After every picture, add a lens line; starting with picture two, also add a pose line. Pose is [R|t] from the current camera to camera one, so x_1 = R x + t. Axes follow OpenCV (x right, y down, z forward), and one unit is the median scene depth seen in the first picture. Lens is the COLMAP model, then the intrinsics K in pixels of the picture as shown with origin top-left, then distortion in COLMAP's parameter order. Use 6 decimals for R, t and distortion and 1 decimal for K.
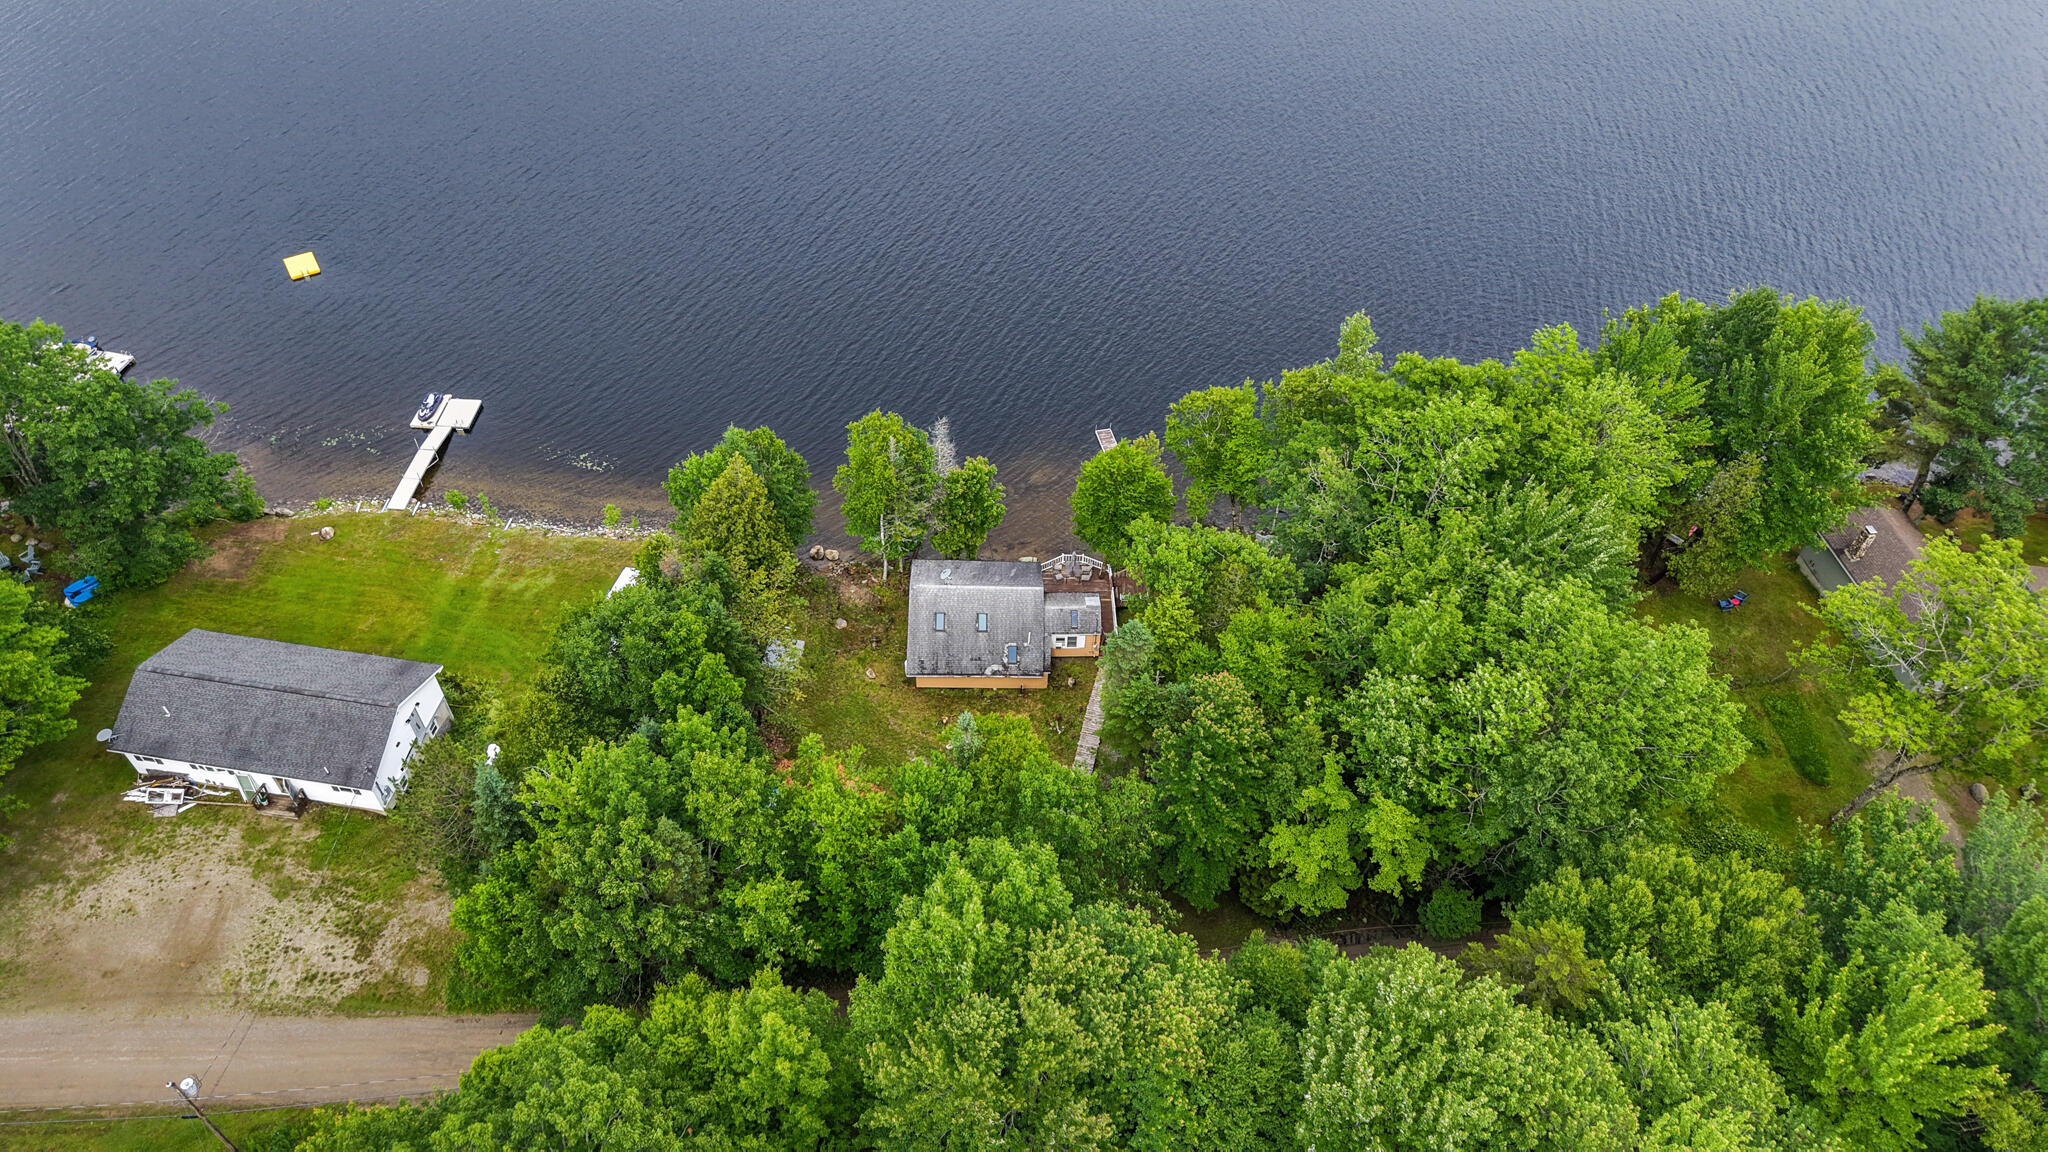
lens RADIAL K [[1399.7, 0, 1029.0], [0, 1399.7, 566.4], [0, 0, 1]] dist [-0.011116, -0.002683]
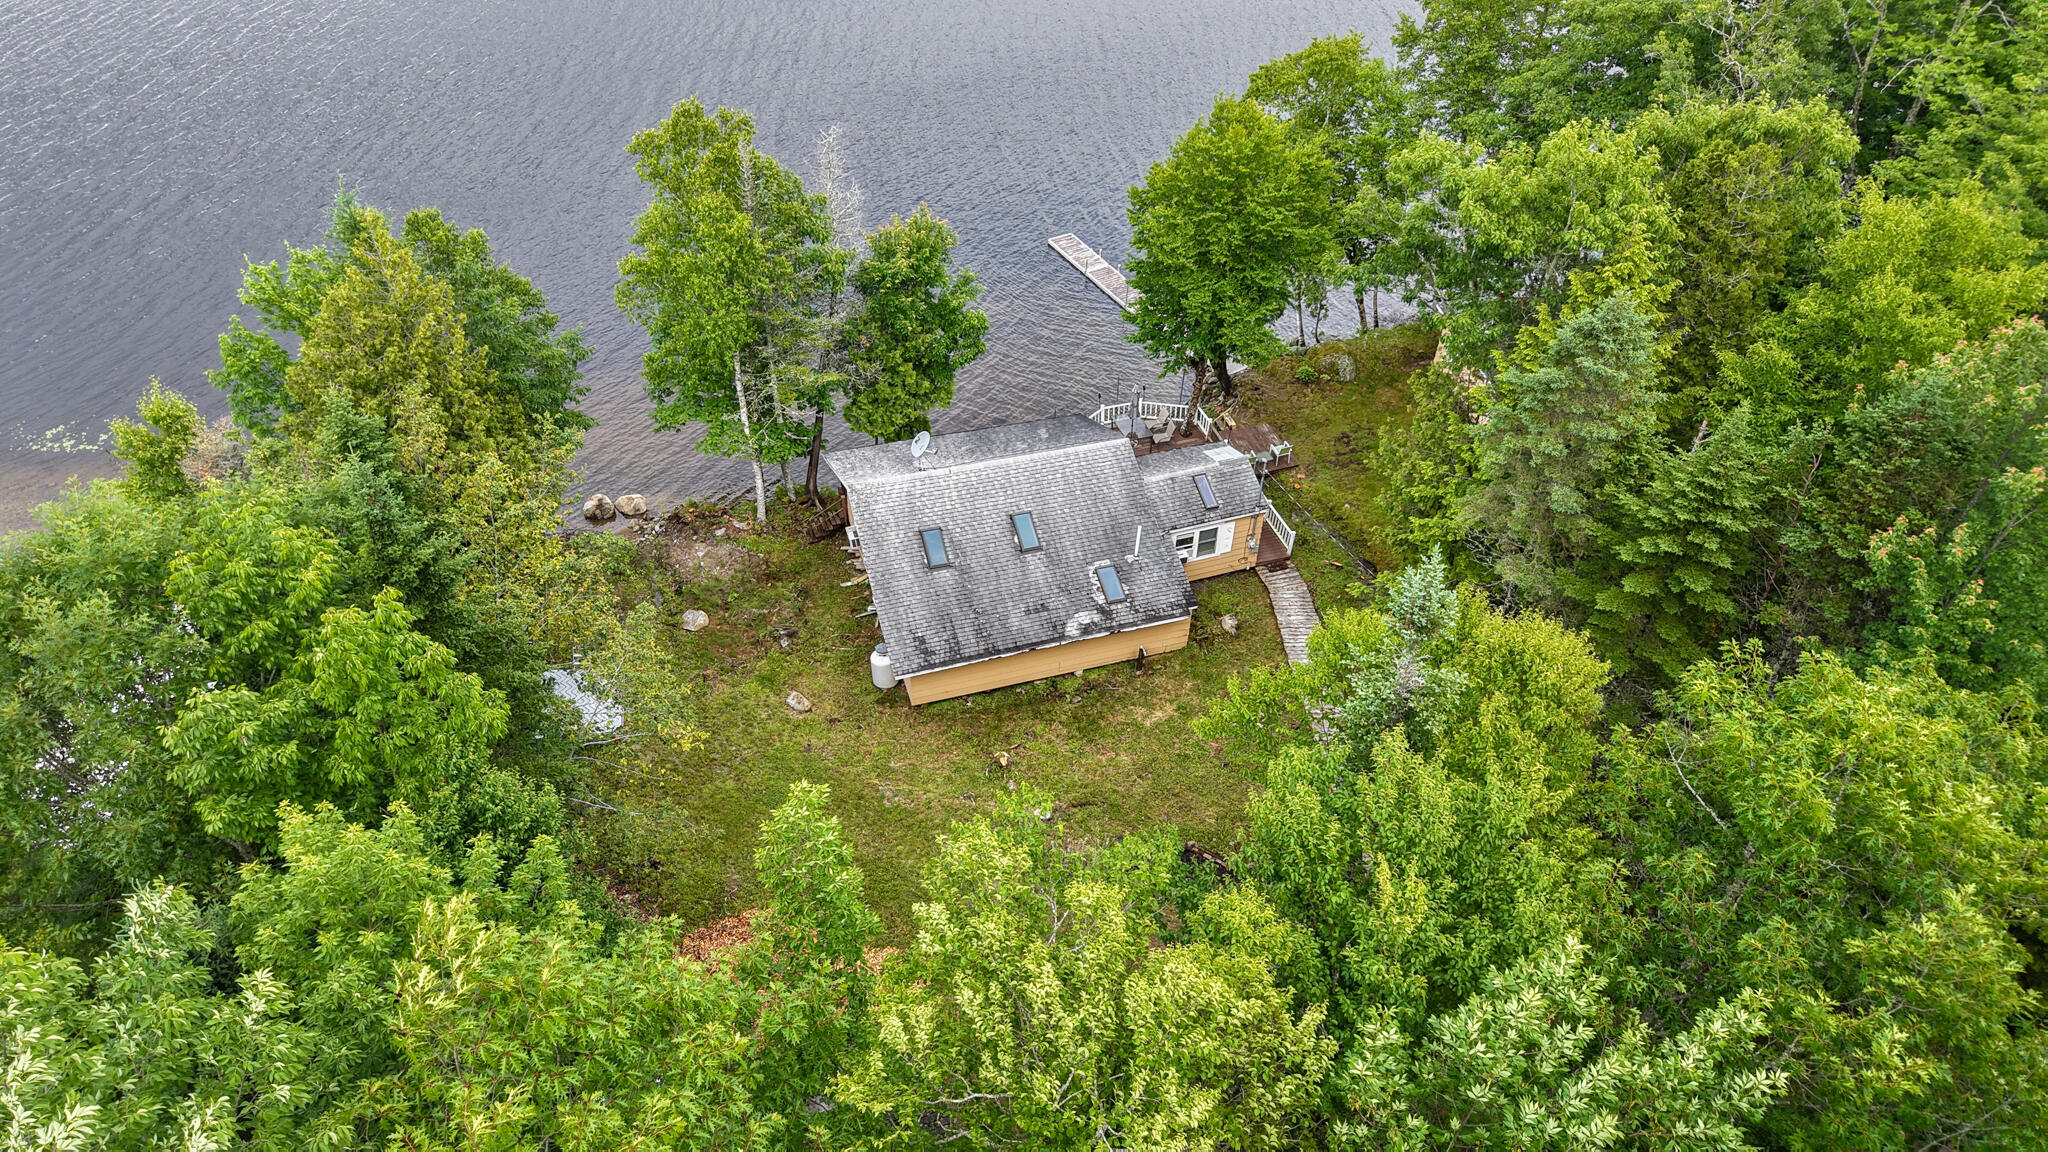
lens RADIAL K [[1399.7, 0, 1022.0], [0, 1399.7, 593.1], [0, 0, 1]] dist [-0.011116, -0.002683]
pose [[0.958137, -0.201257, 0.203640, -0.129245], [0.214082, 0.975877, -0.042812, 0.078122], [-0.190112, 0.084615, 0.978109, 0.563616]]
